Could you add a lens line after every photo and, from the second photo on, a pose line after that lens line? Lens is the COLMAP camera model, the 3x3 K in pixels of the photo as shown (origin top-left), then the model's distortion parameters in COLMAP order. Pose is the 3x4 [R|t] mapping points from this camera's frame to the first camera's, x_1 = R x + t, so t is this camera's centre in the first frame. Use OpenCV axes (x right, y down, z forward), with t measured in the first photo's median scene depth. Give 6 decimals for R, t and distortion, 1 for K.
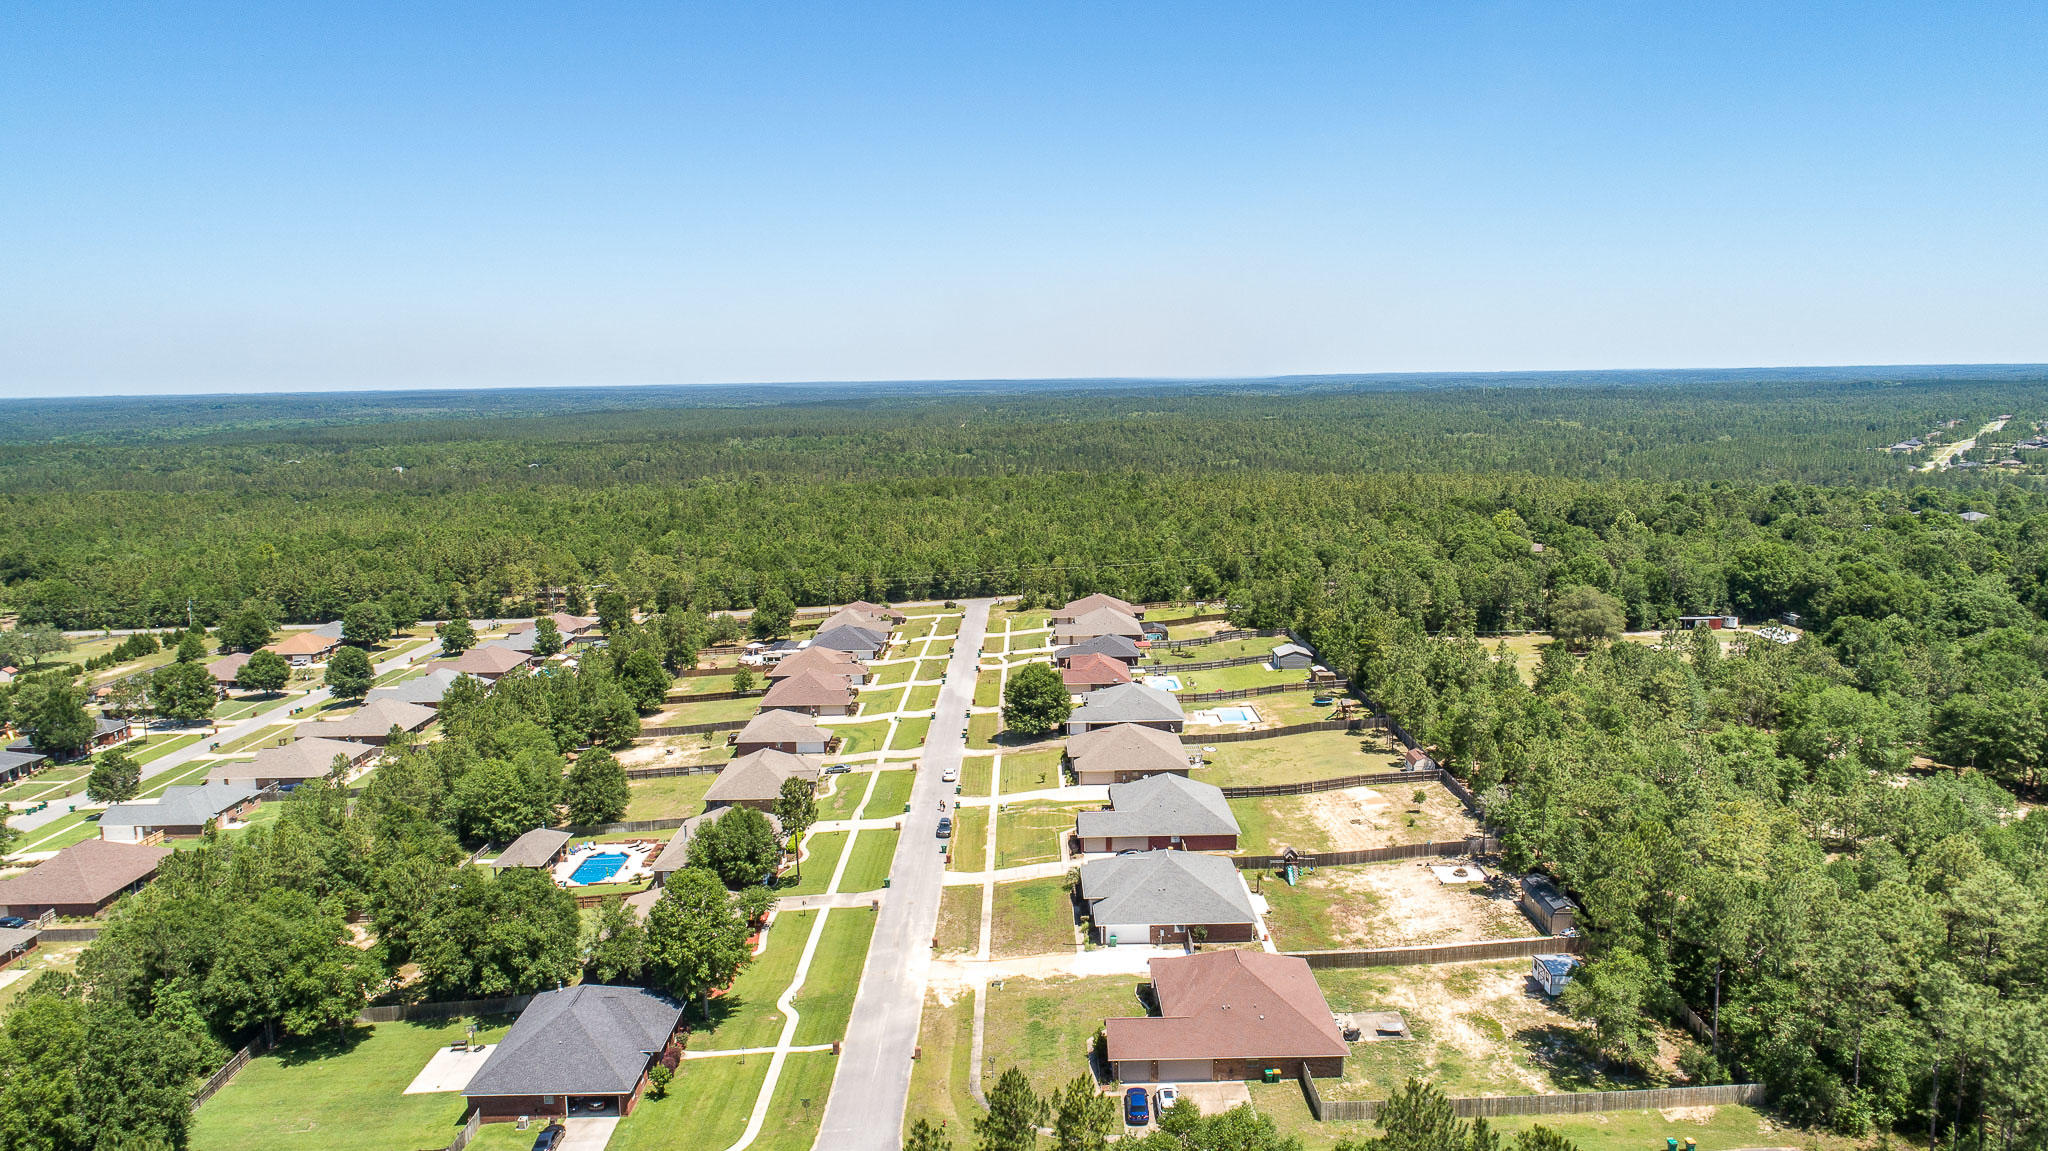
lens RADIAL K [[1372.8, 0, 1020.9], [0, 1372.8, 573.7], [0, 0, 1]] dist [-0.013712, 0.004769]
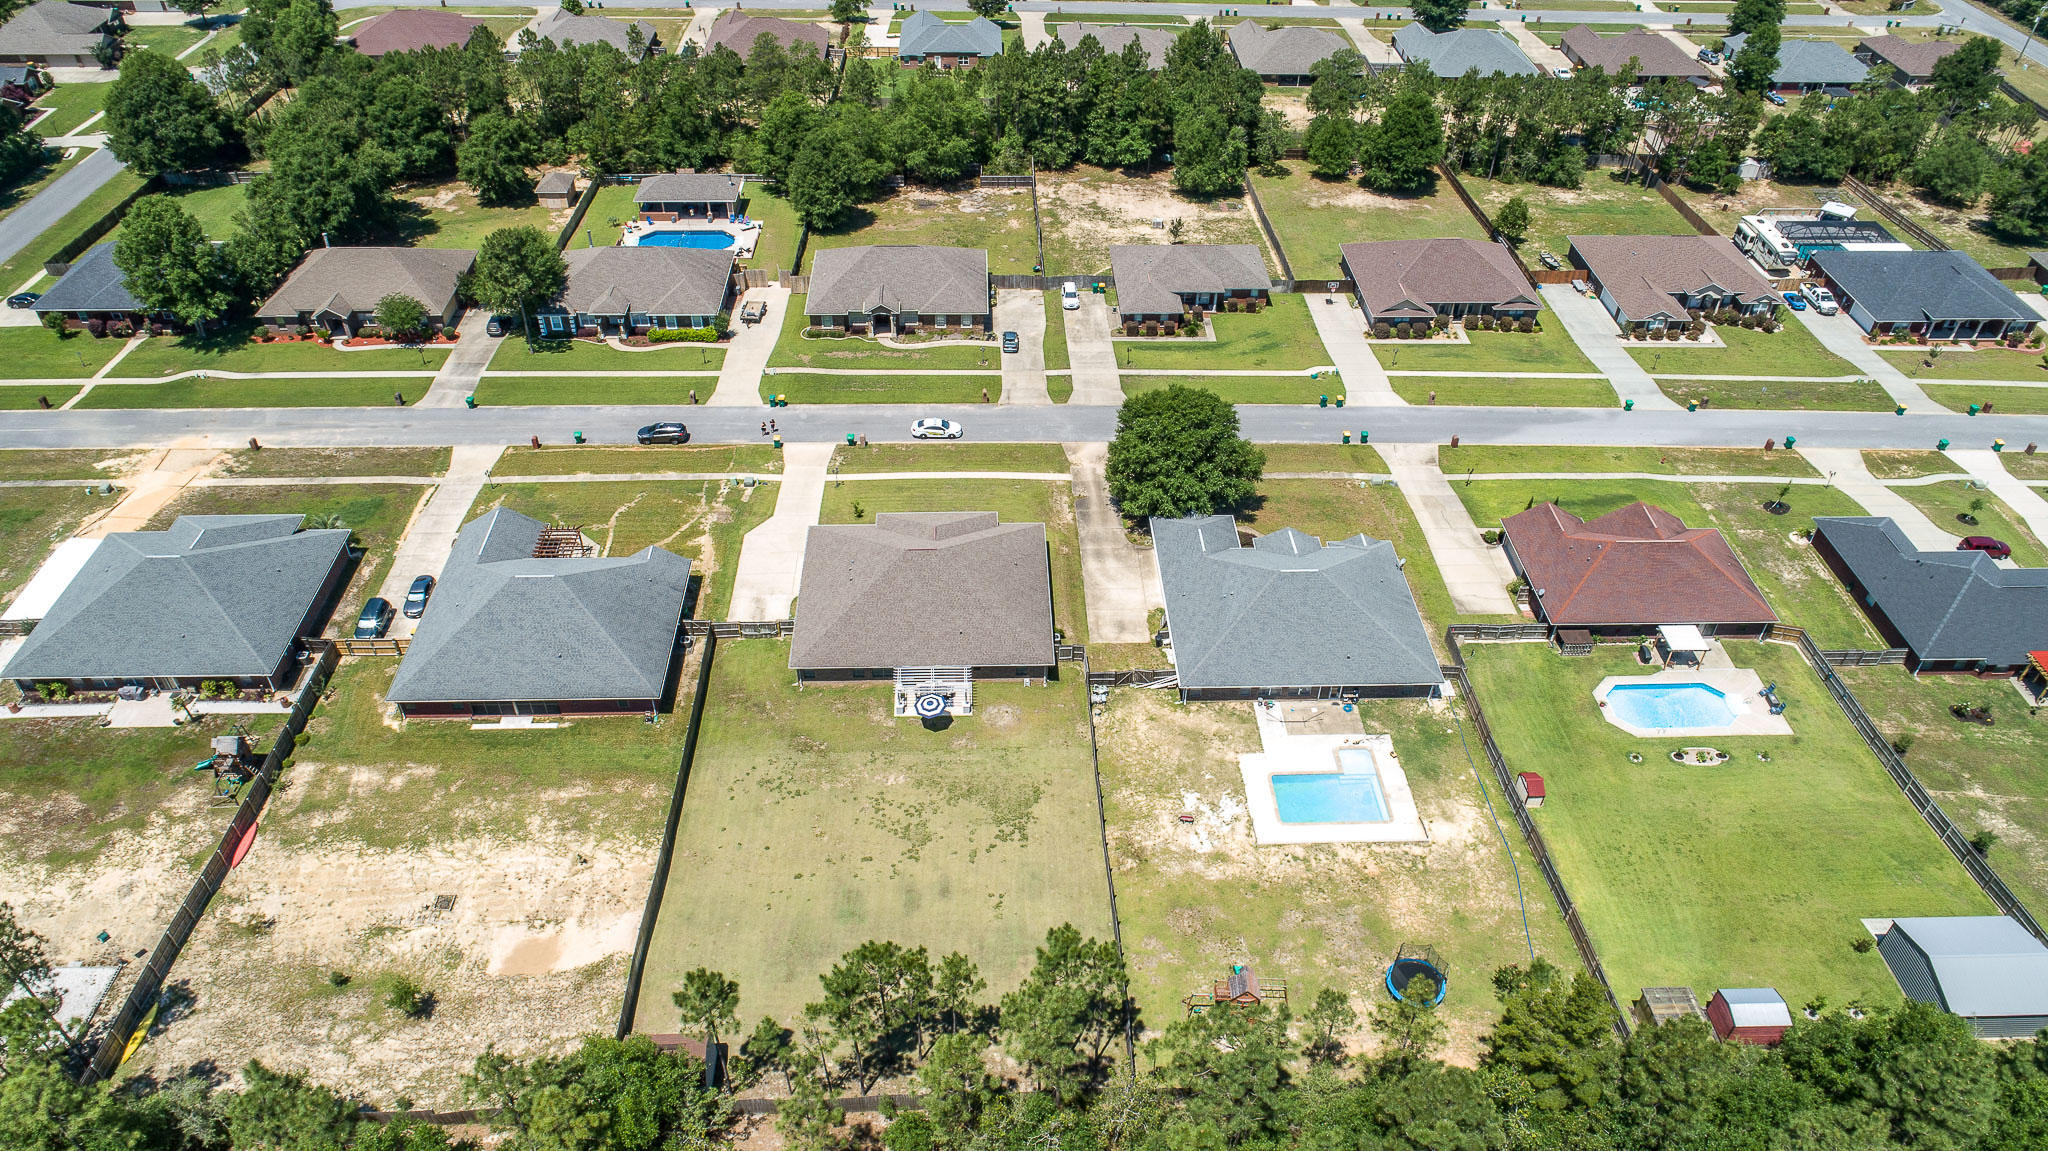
lens RADIAL K [[1372.8, 0, 1020.9], [0, 1372.8, 573.7], [0, 0, 1]] dist [-0.013712, 0.004769]
pose [[0.028476, 0.657210, -0.753169, 0.600820], [-0.156938, 0.747070, 0.645954, -0.275227], [0.987198, 0.099806, 0.124415, 1.273312]]
